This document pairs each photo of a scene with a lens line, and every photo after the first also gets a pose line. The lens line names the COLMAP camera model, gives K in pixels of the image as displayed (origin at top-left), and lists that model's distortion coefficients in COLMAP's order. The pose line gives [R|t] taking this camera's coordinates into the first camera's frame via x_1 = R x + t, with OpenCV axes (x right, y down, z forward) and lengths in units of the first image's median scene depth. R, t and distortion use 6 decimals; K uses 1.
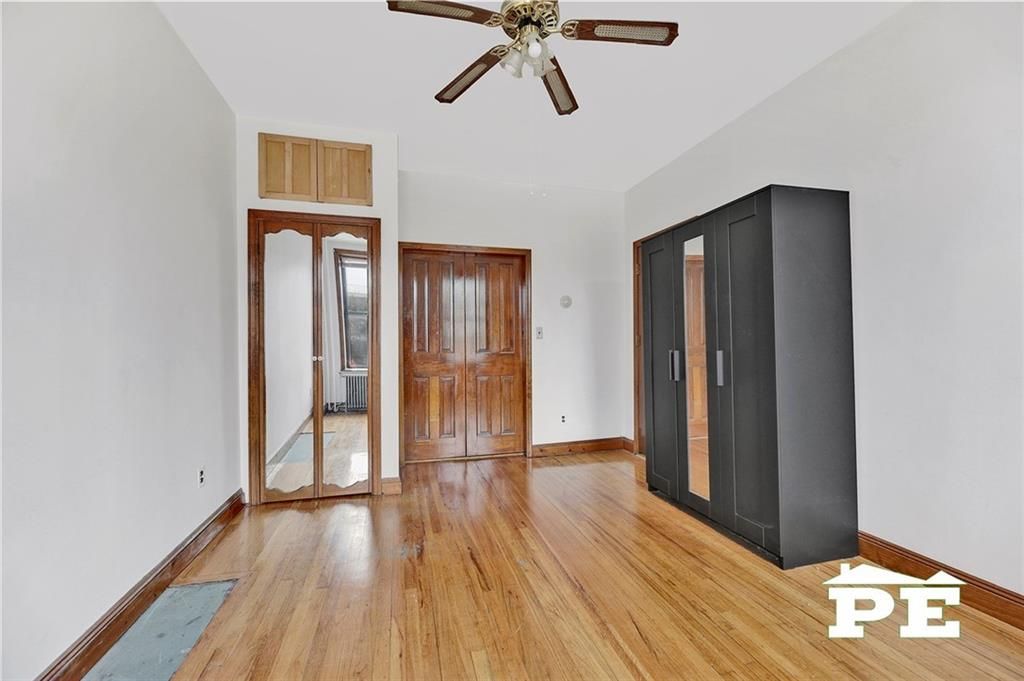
lens RADIAL K [[413.8, 0, 510.9], [0, 413.8, 341.4], [0, 0, 1]] dist [-0.001668, -0.000367]
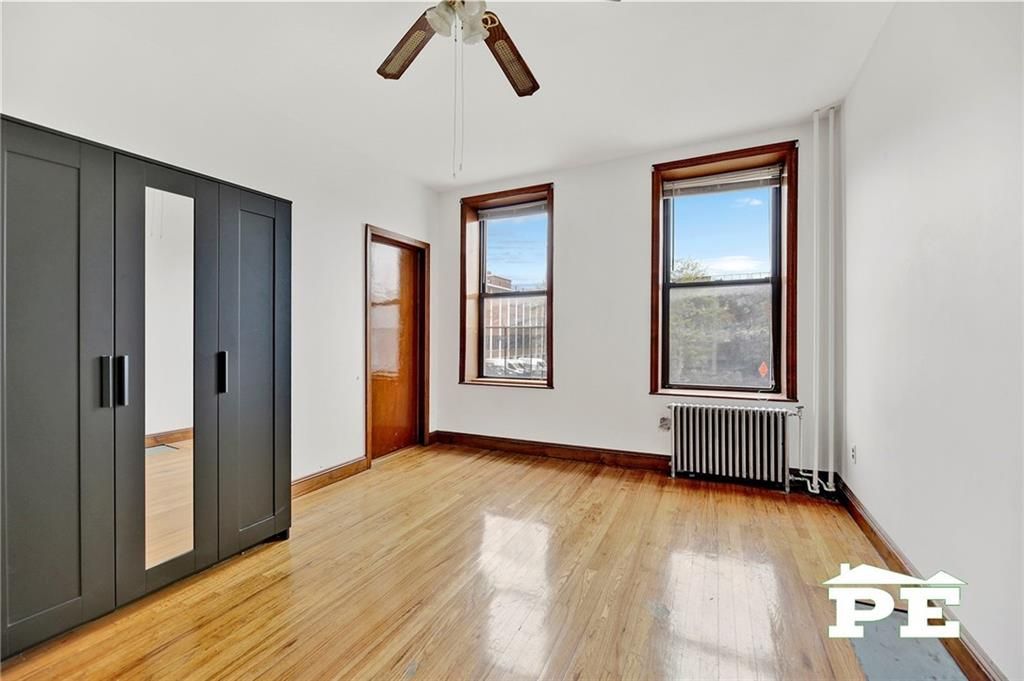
lens RADIAL K [[413.8, 0, 511.9], [0, 413.8, 337.1], [0, 0, 1]] dist [-0.001668, -0.000367]
pose [[-0.755133, 0.007799, 0.655526, -0.449273], [0.002822, 0.999959, -0.008646, 0.009488], [-0.655566, -0.004679, -0.755123, 1.181552]]
